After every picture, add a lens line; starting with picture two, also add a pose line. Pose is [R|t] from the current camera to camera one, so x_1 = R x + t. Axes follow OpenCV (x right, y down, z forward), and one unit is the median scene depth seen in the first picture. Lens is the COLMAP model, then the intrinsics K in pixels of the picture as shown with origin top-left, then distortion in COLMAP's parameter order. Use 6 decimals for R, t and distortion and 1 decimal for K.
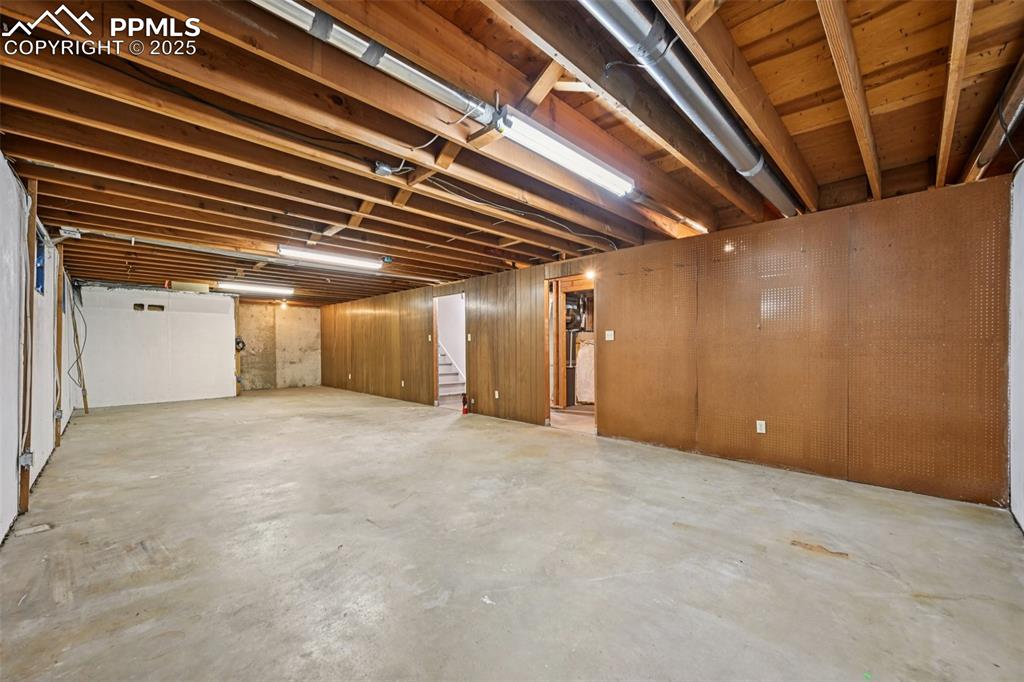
lens RADIAL K [[401.0, 0, 515.9], [0, 401.0, 344.7], [0, 0, 1]] dist [-0.000410, 0.000127]
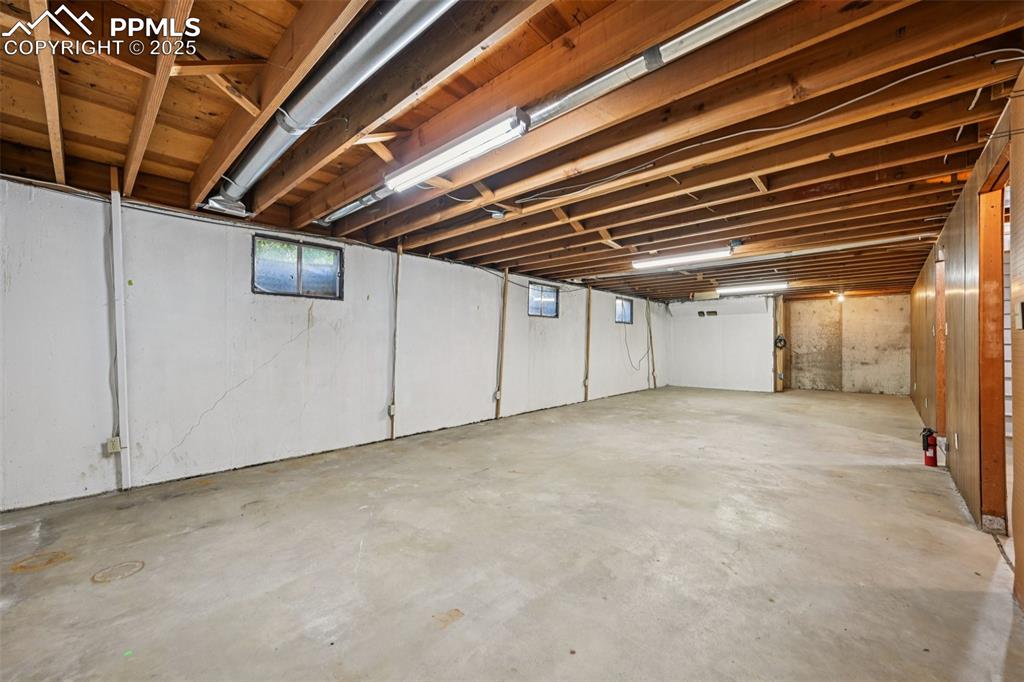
lens RADIAL K [[403.9, 0, 524.8], [0, 403.9, 338.3], [0, 0, 1]] dist [-0.002458, -0.000210]
pose [[0.050657, -0.011689, -0.998648, 0.594992], [0.004360, 0.999925, -0.011482, -0.003223], [0.998707, -0.003773, 0.050704, 0.592533]]
